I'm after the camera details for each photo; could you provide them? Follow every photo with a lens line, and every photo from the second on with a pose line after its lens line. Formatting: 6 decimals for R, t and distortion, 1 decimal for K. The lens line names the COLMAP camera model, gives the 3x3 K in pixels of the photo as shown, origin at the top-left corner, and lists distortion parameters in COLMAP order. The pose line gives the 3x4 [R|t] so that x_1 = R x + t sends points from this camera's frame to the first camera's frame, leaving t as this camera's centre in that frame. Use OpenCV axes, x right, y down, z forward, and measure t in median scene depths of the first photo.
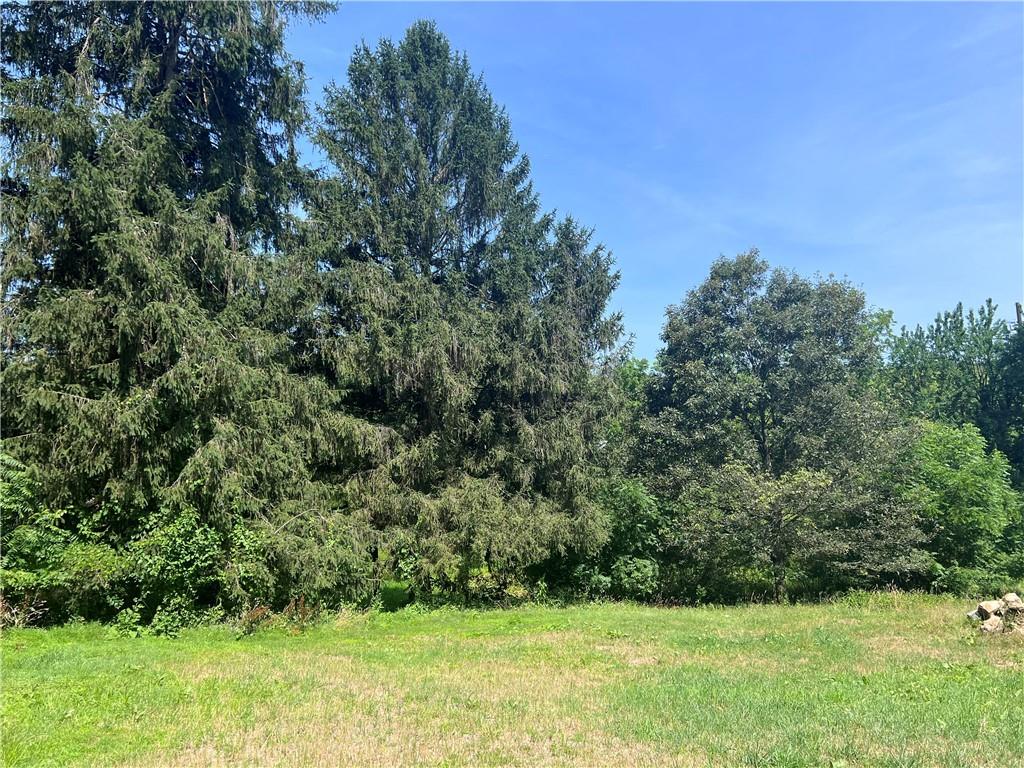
lens RADIAL K [[766.9, 0, 512.0], [0, 766.9, 384.0], [0, 0, 1]] dist [0.100816, -0.124357]
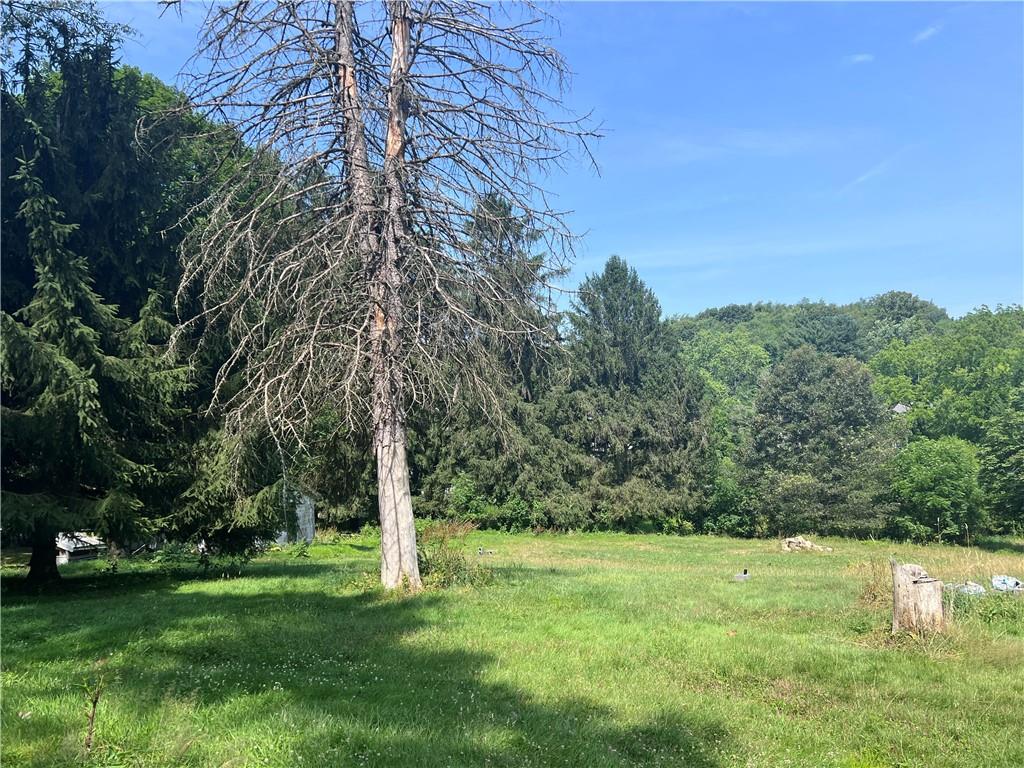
lens RADIAL K [[766.9, 0, 512.0], [0, 766.9, 384.0], [0, 0, 1]] dist [0.100816, -0.124357]
pose [[0.871613, -0.036526, -0.488832, 1.012953], [0.085557, 0.993249, 0.078335, -0.491608], [0.482670, -0.110101, 0.868854, -1.523681]]
